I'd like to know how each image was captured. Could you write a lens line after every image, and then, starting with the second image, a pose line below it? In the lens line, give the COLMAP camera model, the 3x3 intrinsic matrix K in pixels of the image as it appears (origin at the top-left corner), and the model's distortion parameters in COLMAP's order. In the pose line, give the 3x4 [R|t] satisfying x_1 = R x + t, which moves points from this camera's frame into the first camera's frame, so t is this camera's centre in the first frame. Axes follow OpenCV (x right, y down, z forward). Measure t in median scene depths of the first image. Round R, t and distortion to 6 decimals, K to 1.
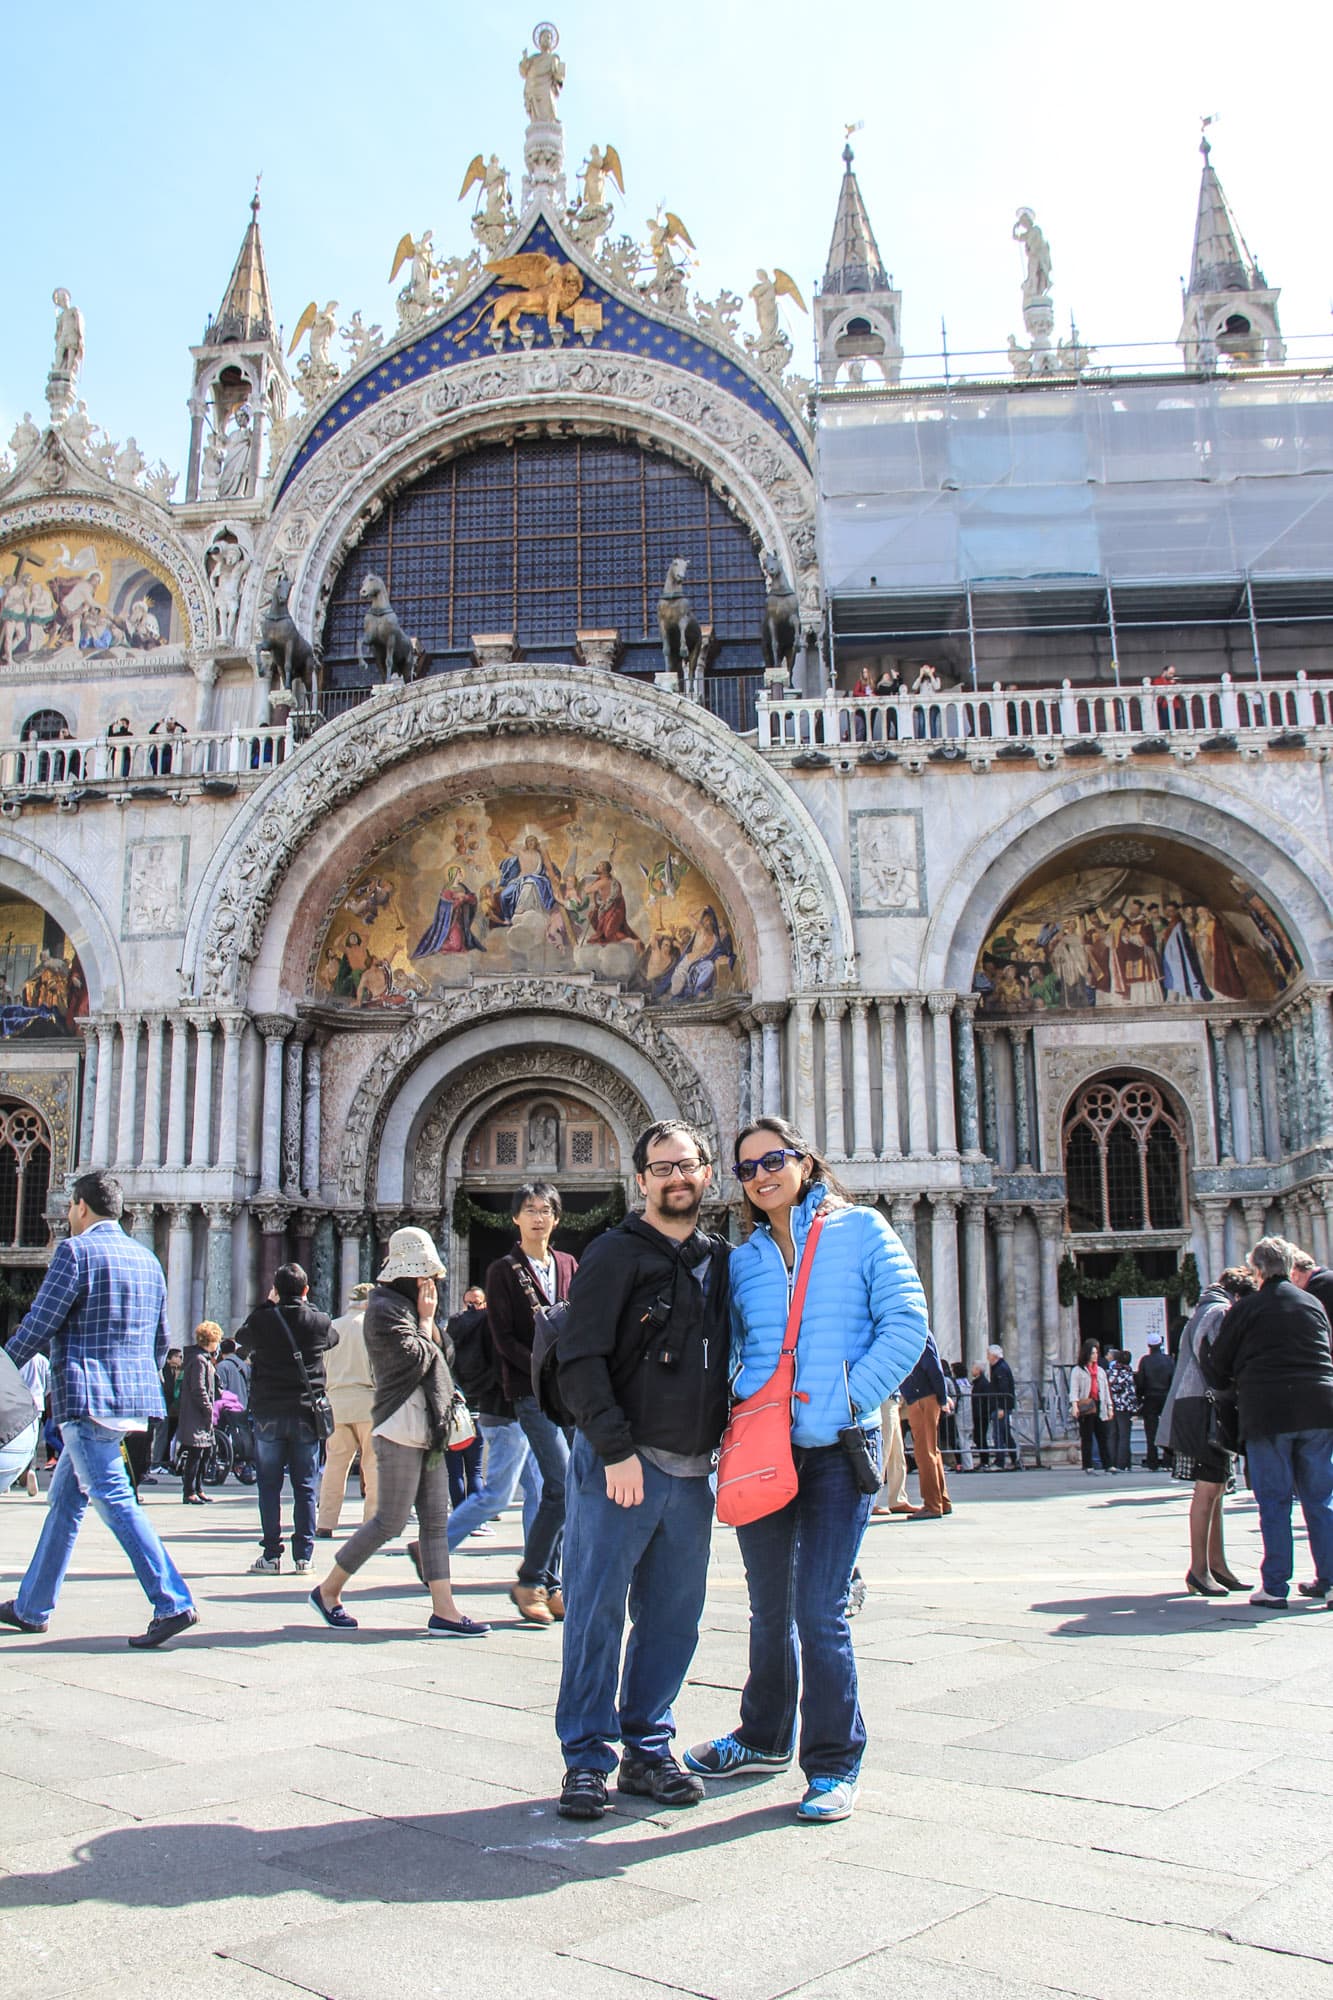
lens RADIAL K [[1650.0, 0, 713.9], [0, 1650.0, 992.1], [0, 0, 1]] dist [-0.219607, 0.222267]
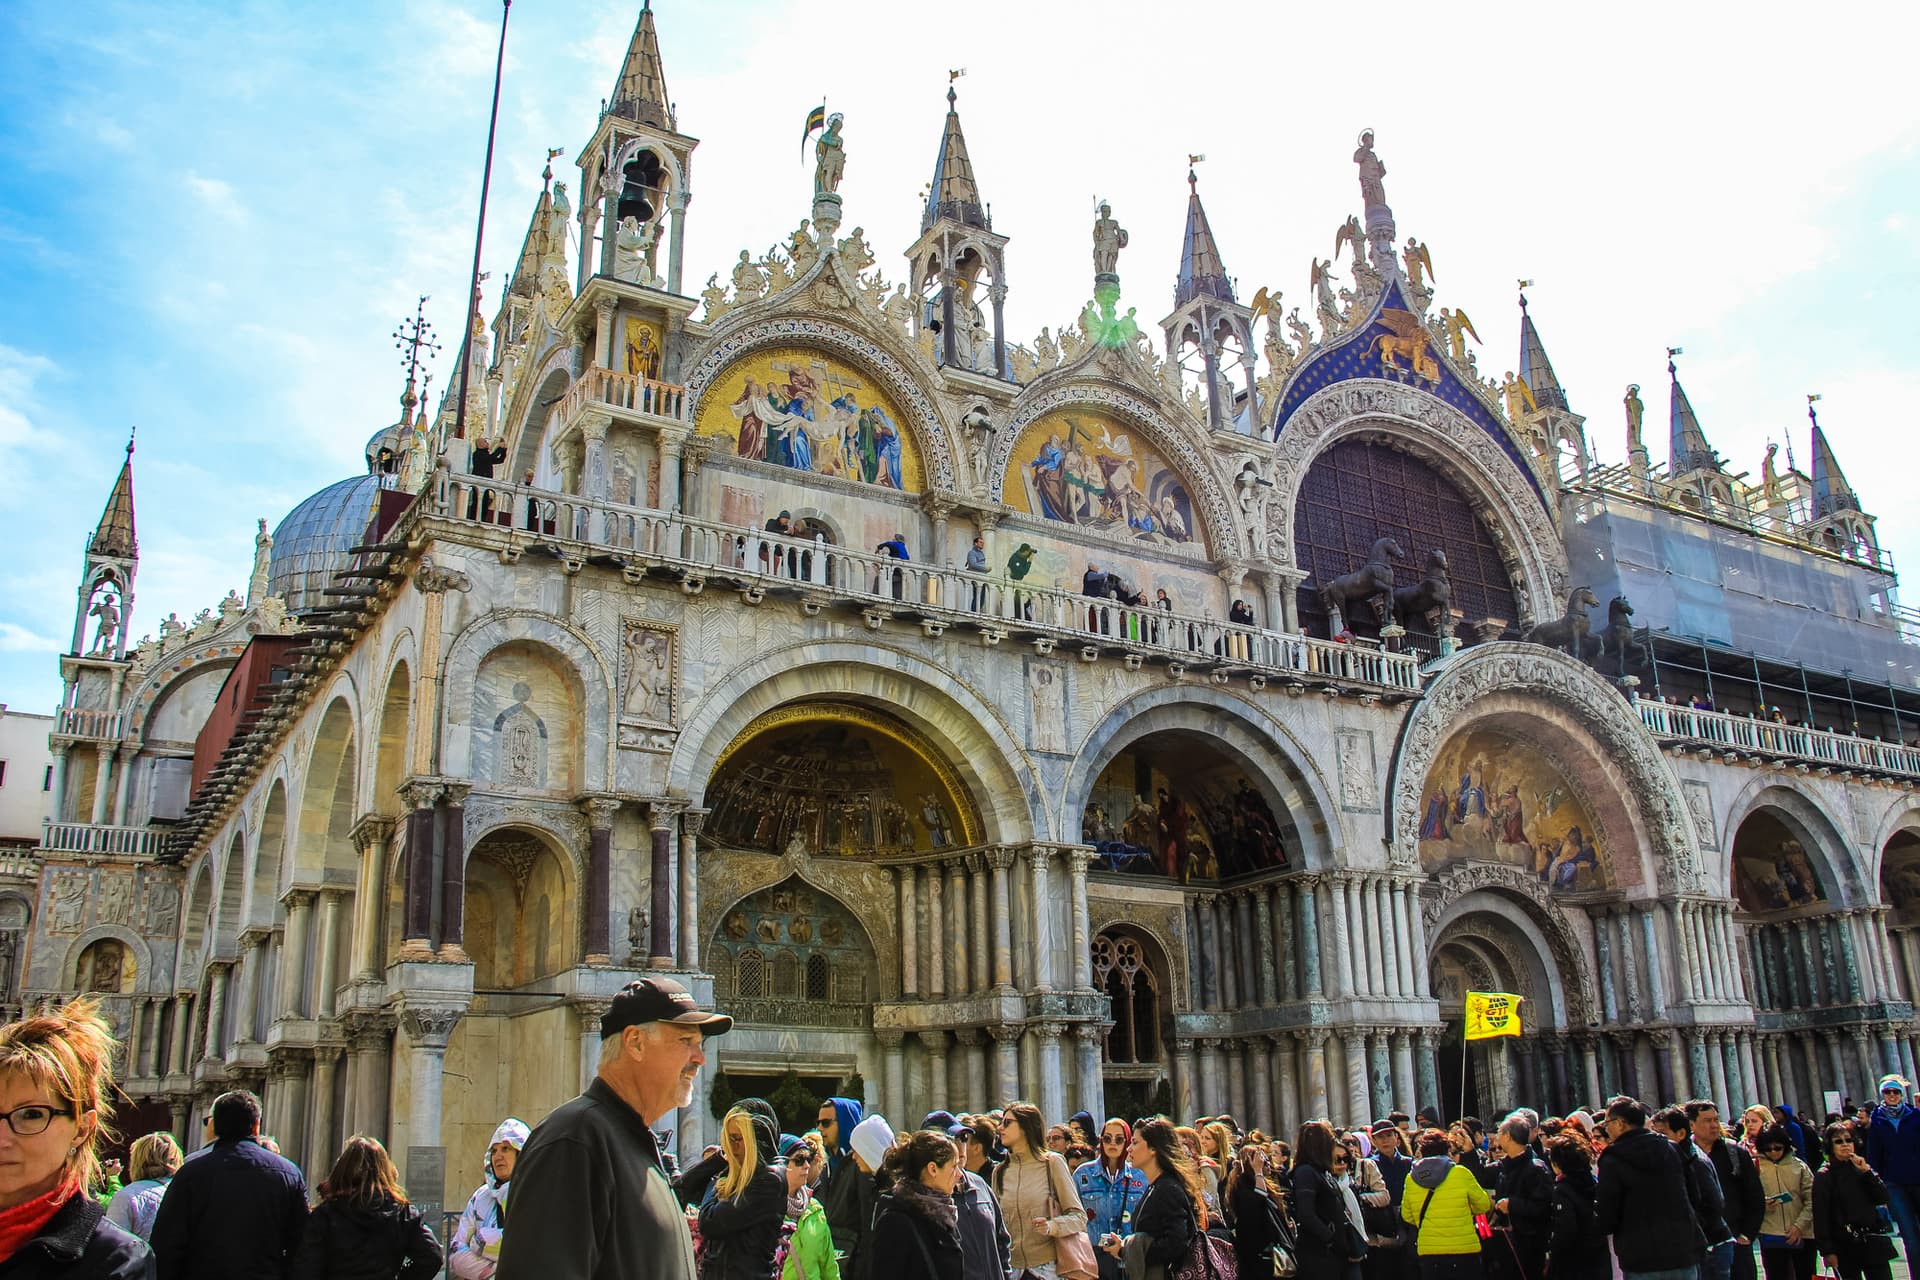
lens RADIAL K [[1609.8, 0, 961.1], [0, 1609.8, 602.5], [0, 0, 1]] dist [-0.205486, 0.142571]
pose [[0.813817, 0.185463, 0.550732, -1.205485], [-0.112796, 0.980095, -0.163376, 0.040058], [-0.570070, 0.070837, 0.818537, 0.150793]]
